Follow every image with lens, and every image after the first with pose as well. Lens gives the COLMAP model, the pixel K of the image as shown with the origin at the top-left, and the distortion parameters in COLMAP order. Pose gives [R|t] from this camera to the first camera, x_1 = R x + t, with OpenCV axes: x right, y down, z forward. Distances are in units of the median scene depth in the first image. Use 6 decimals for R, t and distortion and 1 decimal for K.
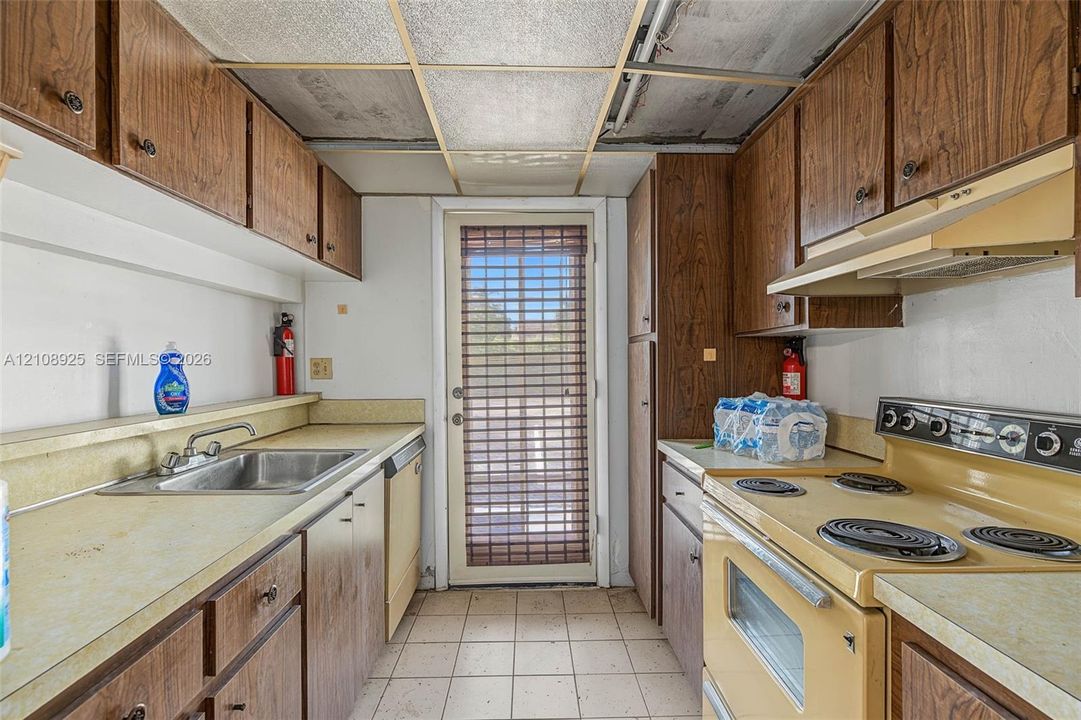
lens RADIAL K [[499.1, 0, 543.7], [0, 499.1, 365.2], [0, 0, 1]] dist [-0.004089, 0.001358]
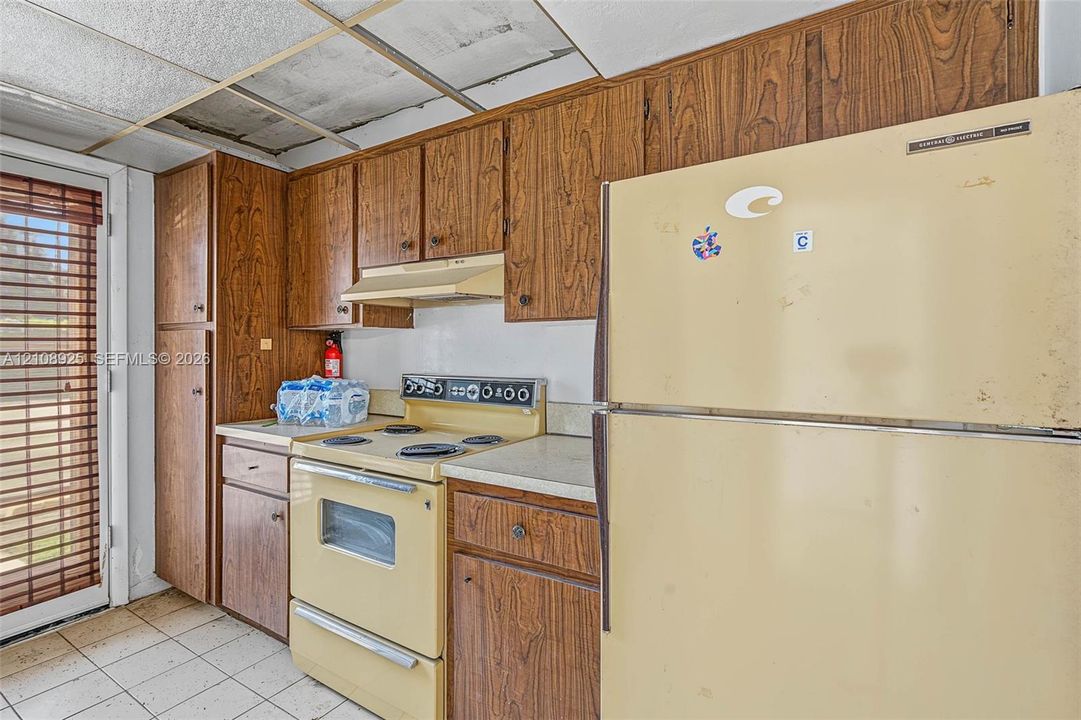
lens RADIAL K [[499.1, 0, 539.1], [0, 499.1, 352.7], [0, 0, 1]] dist [-0.004089, 0.001358]
pose [[0.551310, -0.000675, 0.834300, -0.305000], [0.002397, 0.999997, -0.000775, 0.000770], [-0.834297, 0.002428, 0.551310, -0.154846]]
